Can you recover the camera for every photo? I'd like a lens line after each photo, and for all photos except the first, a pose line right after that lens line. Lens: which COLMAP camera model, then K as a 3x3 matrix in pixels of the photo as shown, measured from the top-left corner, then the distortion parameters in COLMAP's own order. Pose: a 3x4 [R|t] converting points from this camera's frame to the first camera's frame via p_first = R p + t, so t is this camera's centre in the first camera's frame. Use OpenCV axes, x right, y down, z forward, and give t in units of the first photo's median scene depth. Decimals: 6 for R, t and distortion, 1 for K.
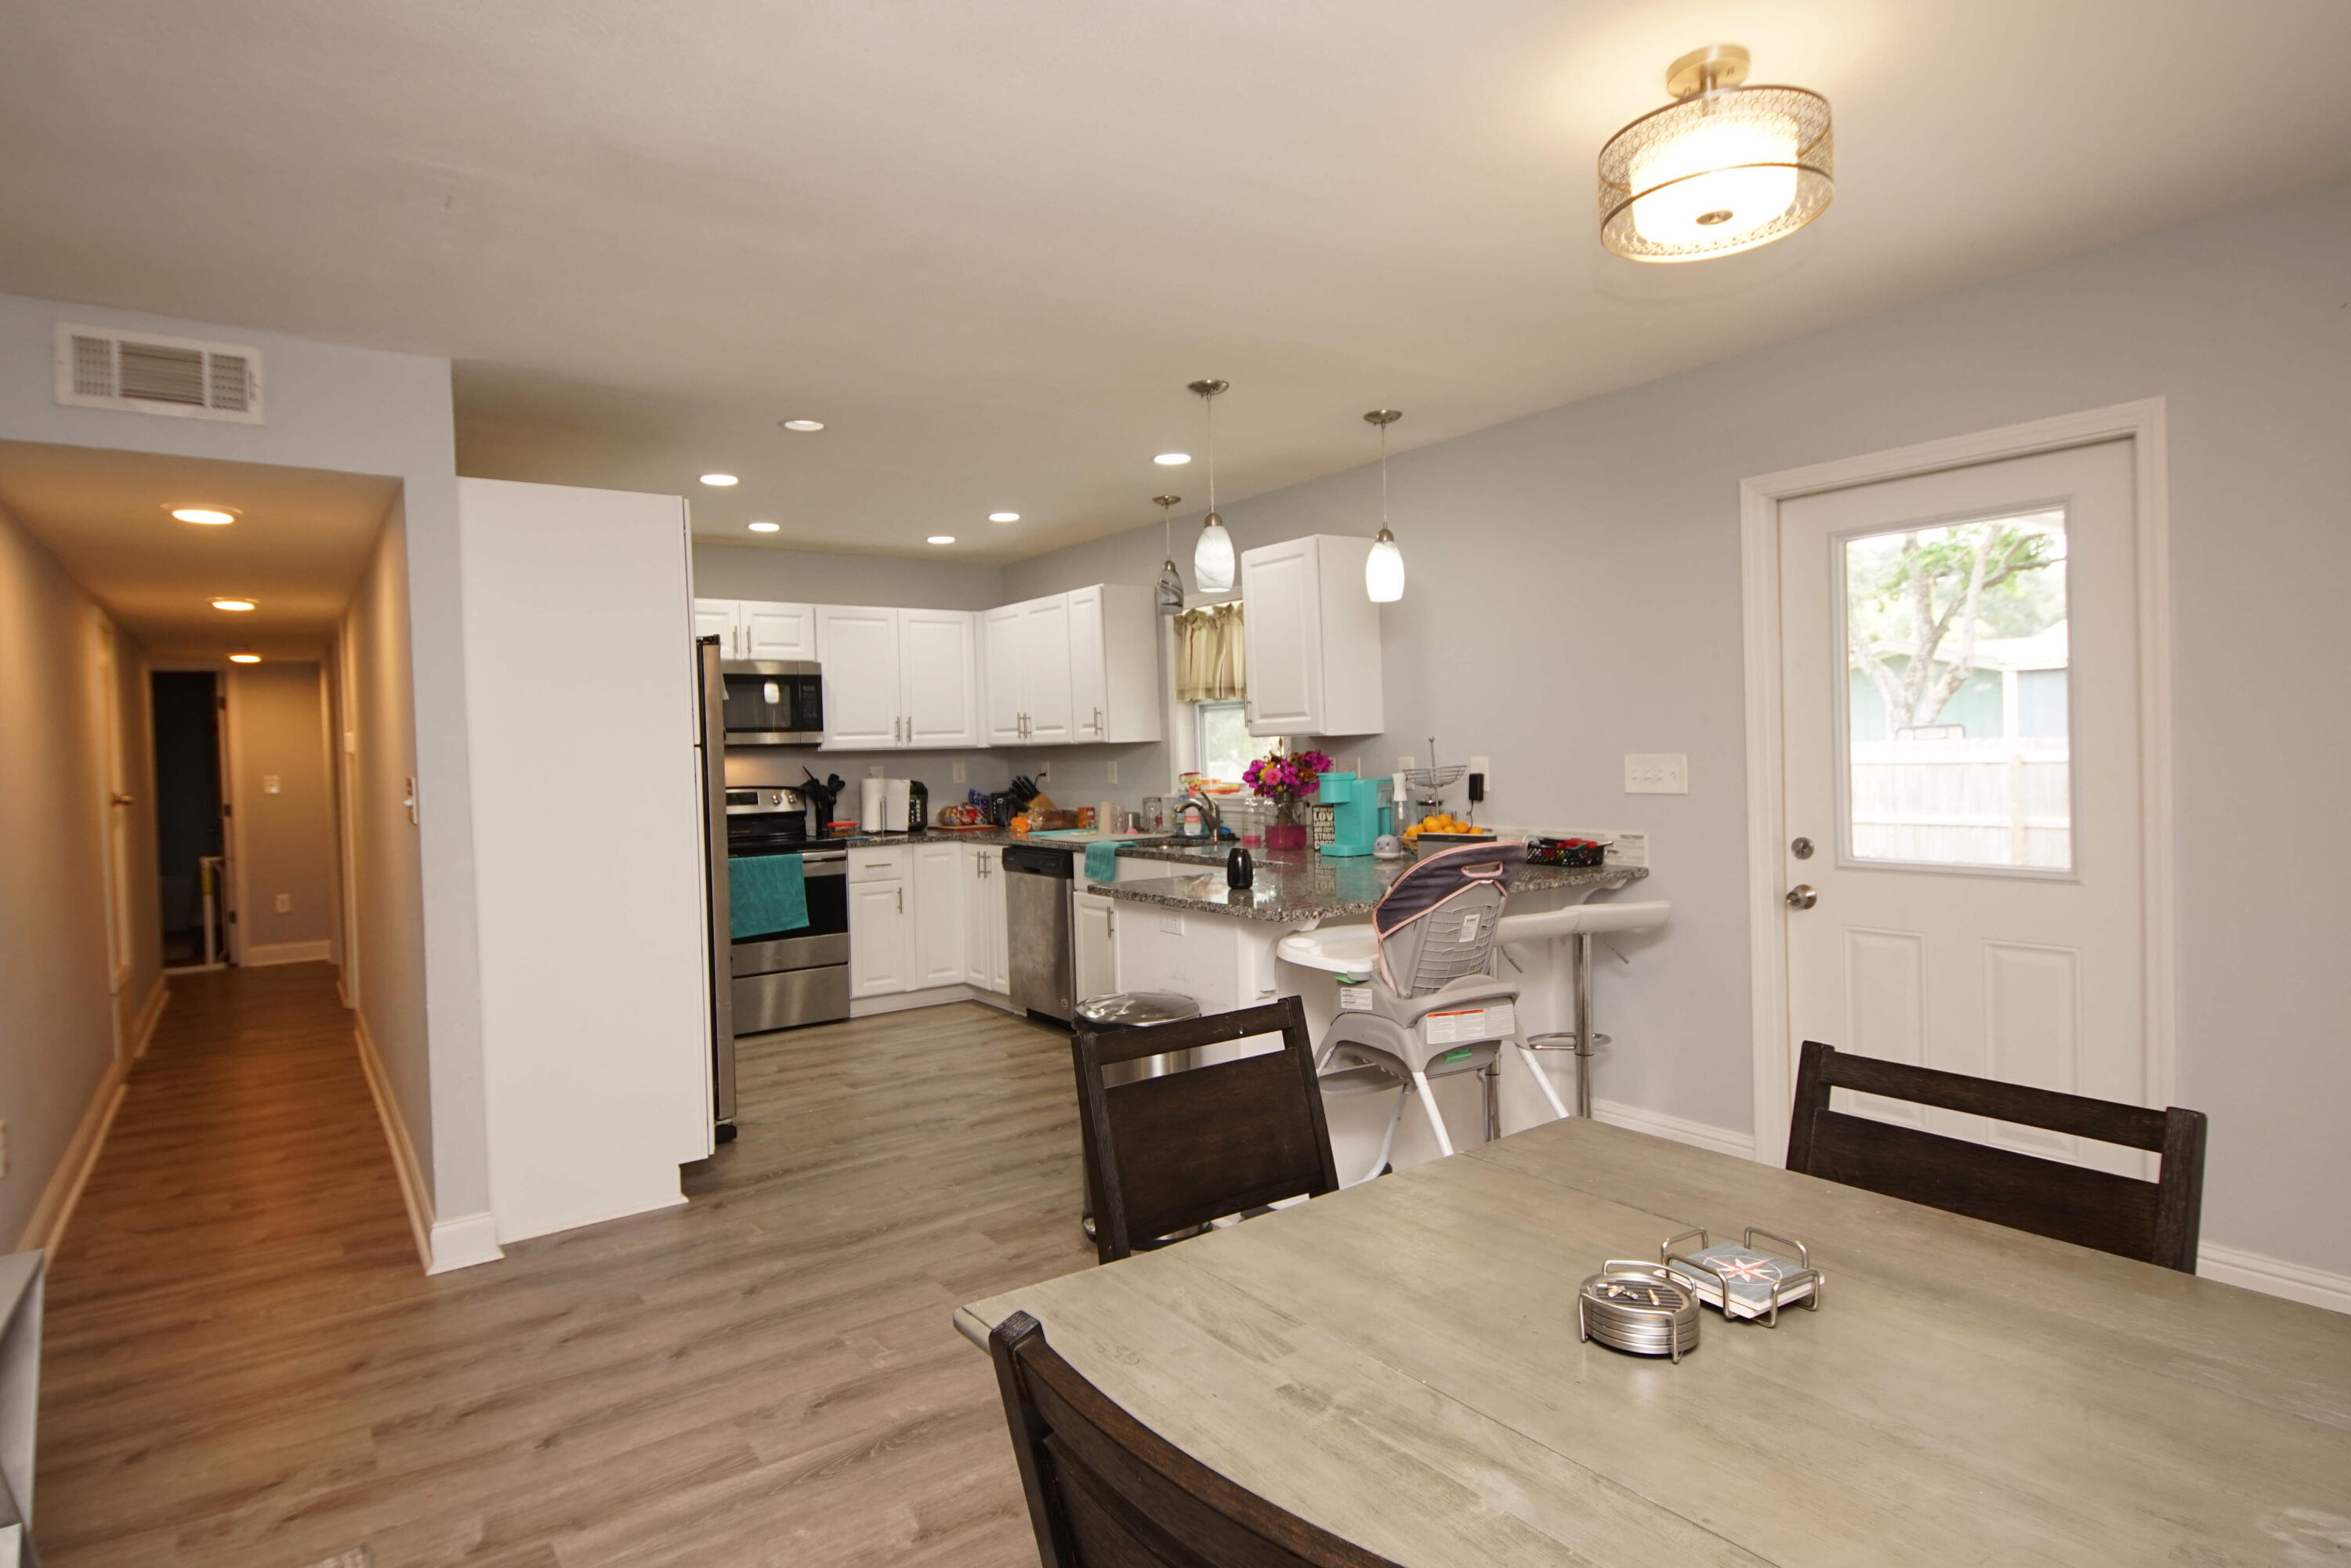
lens RADIAL K [[1260.2, 0, 1148.3], [0, 1260.2, 766.6], [0, 0, 1]] dist [0.033966, -0.030628]
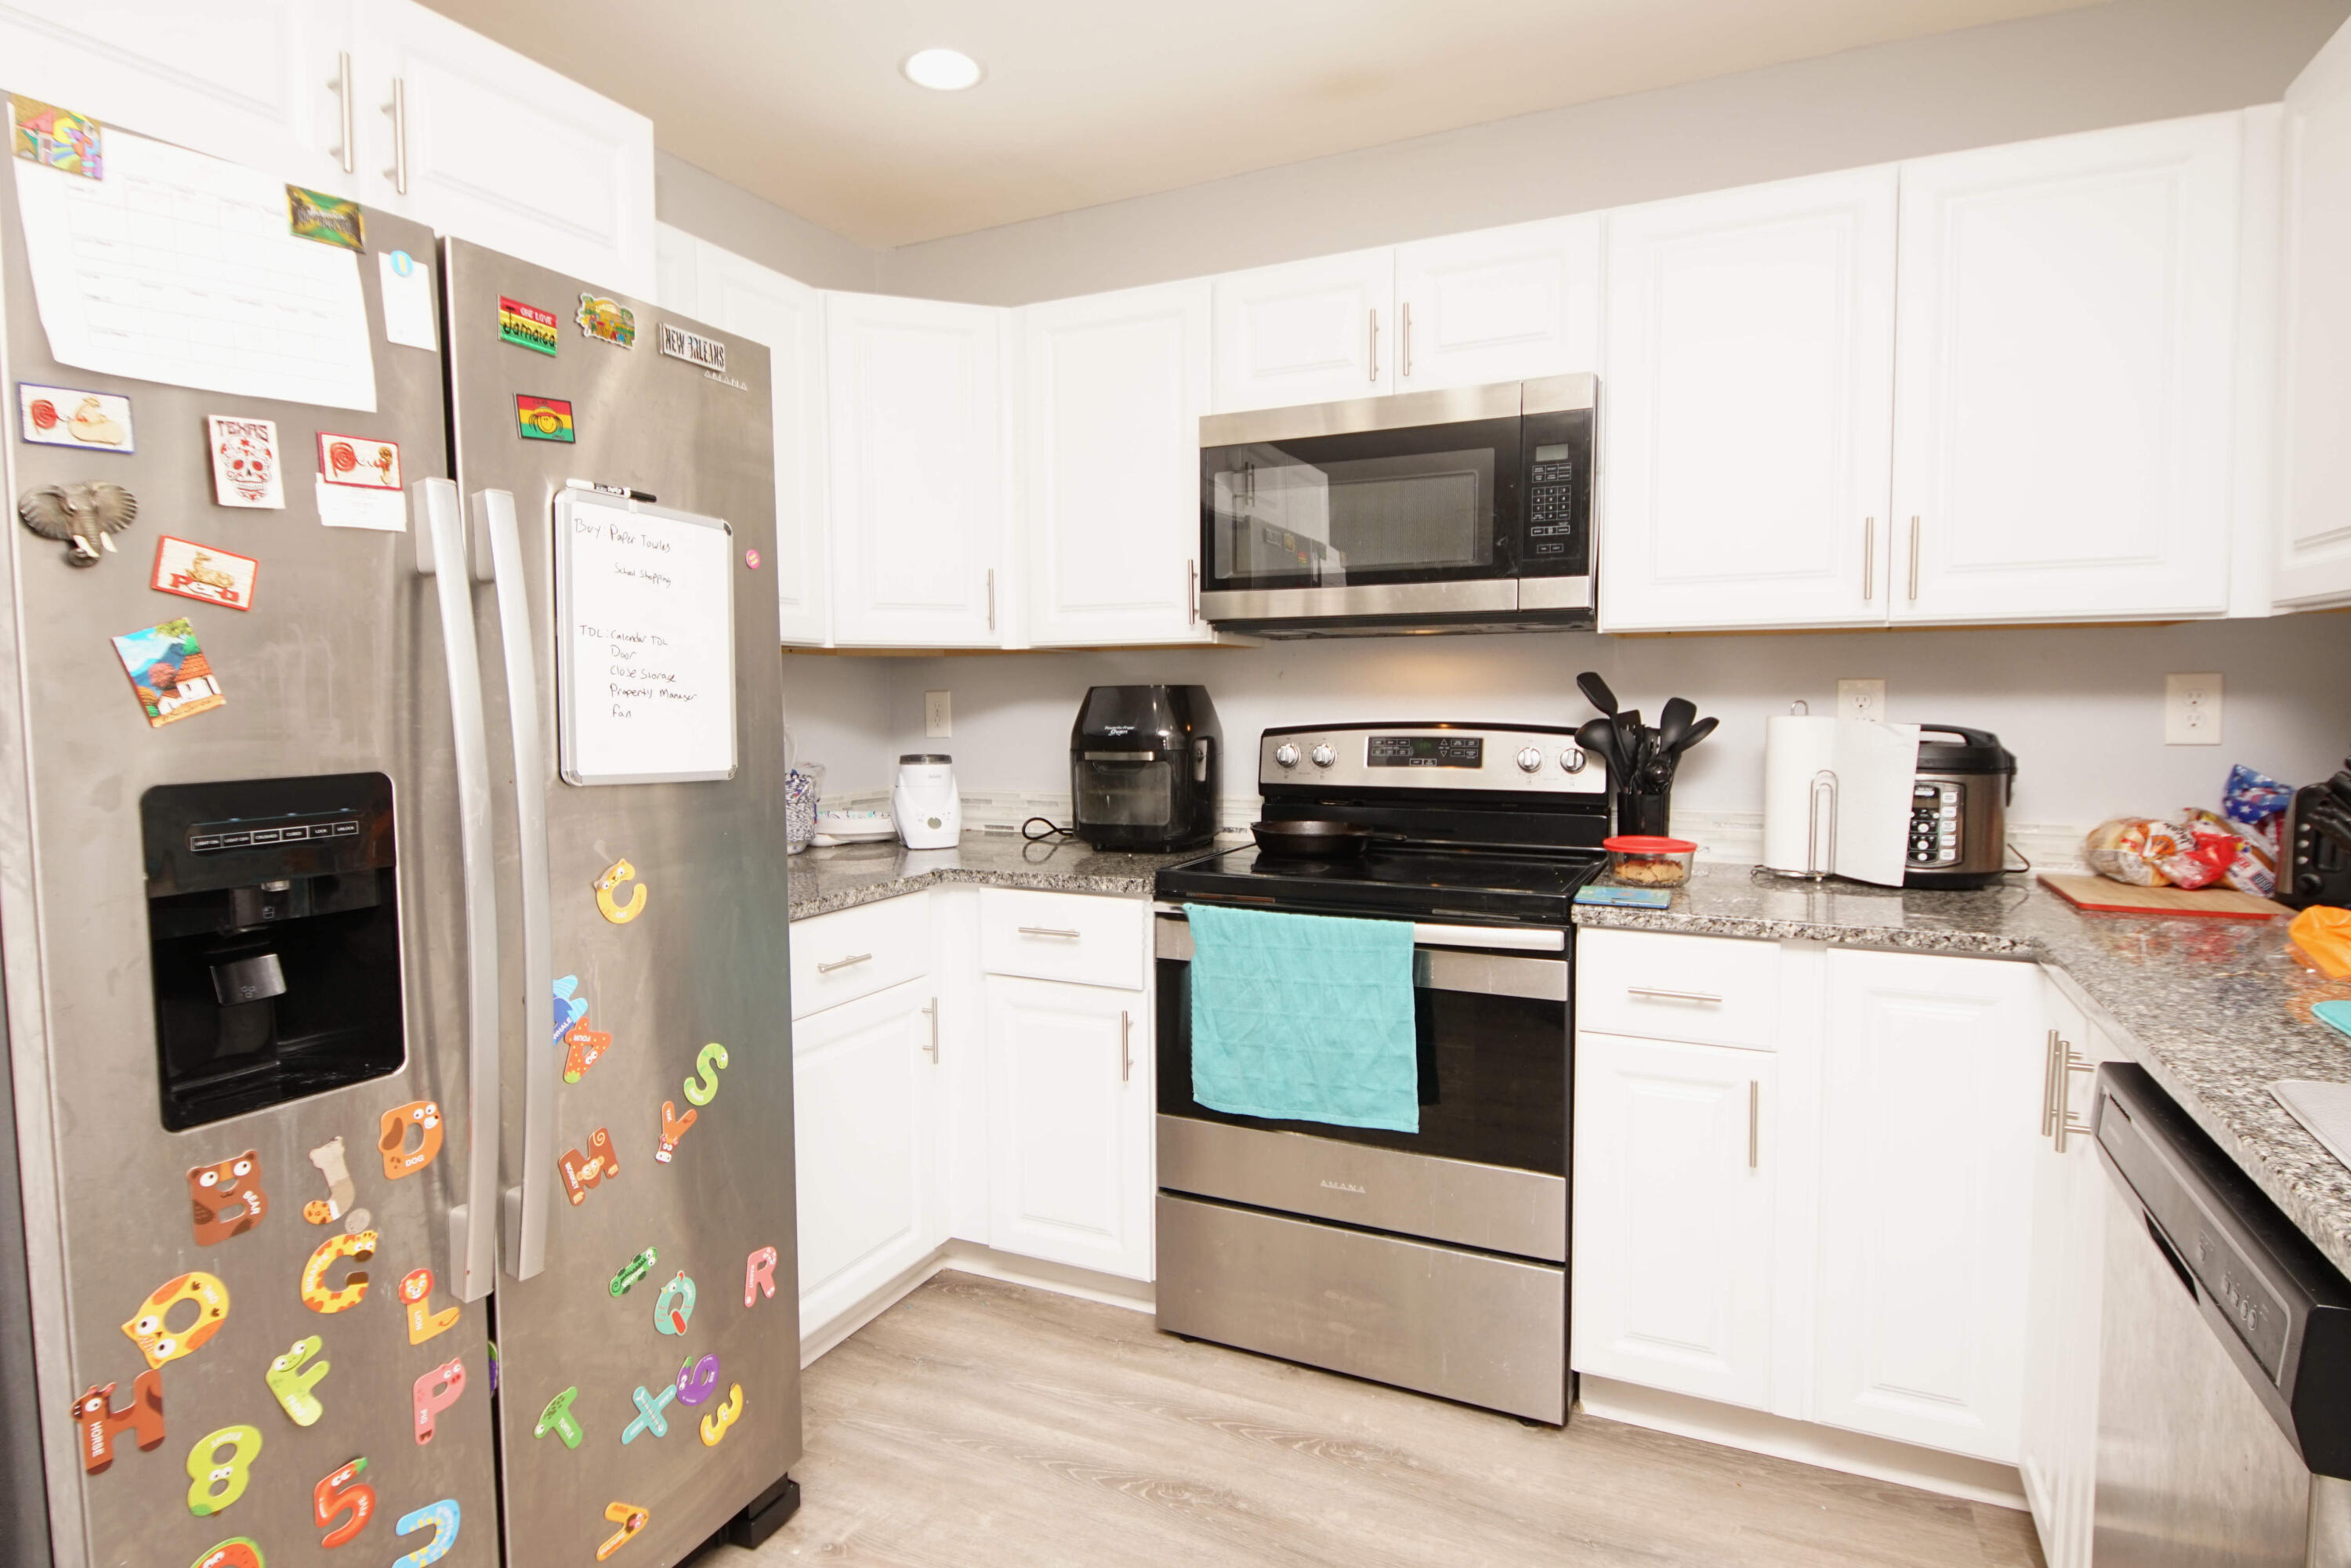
lens RADIAL K [[1260.2, 0, 1156.2], [0, 1260.2, 768.0], [0, 0, 1]] dist [0.033966, -0.030628]
pose [[0.489759, 0.078050, -0.868357, -0.012702], [-0.019019, 0.996704, 0.078859, -0.000174], [0.871650, -0.022107, 0.489629, 1.021198]]
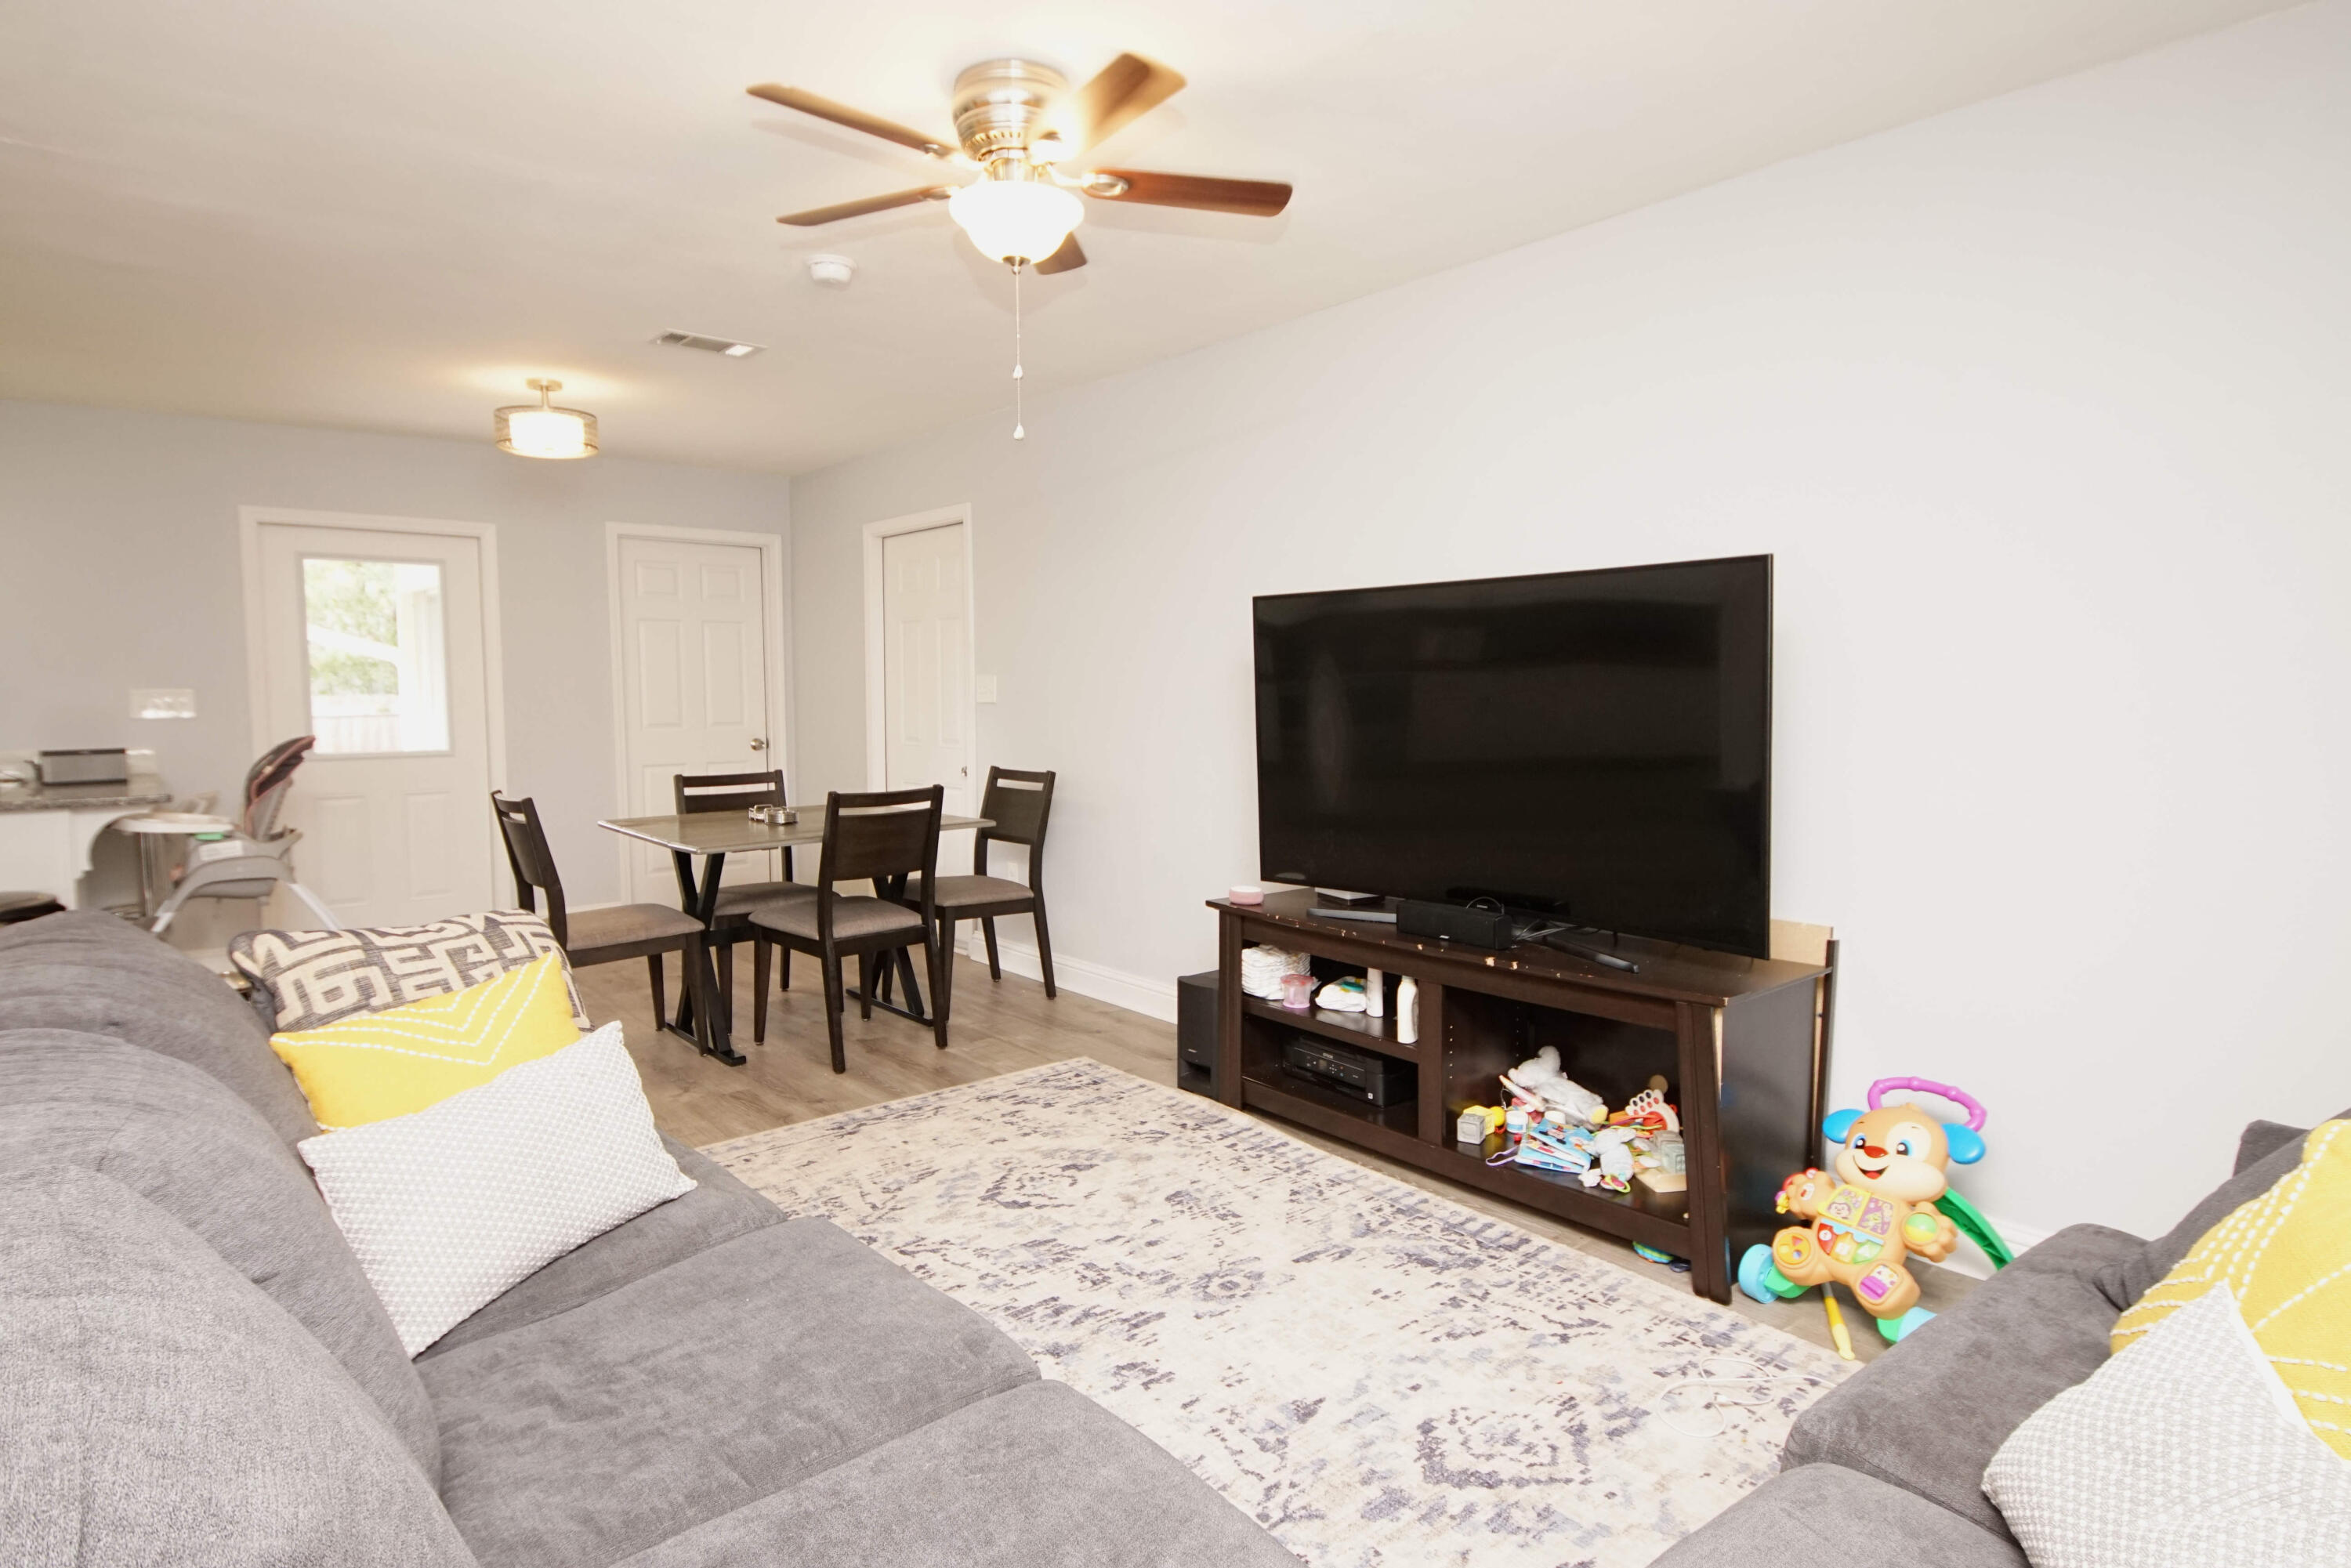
lens RADIAL K [[1260.2, 0, 1163.9], [0, 1260.2, 768.2], [0, 0, 1]] dist [0.033966, -0.030628]
pose [[-0.087498, -0.035538, 0.995531, -0.919665], [0.023541, 0.999011, 0.037731, 0.042355], [-0.995887, 0.026737, -0.086575, 0.042716]]
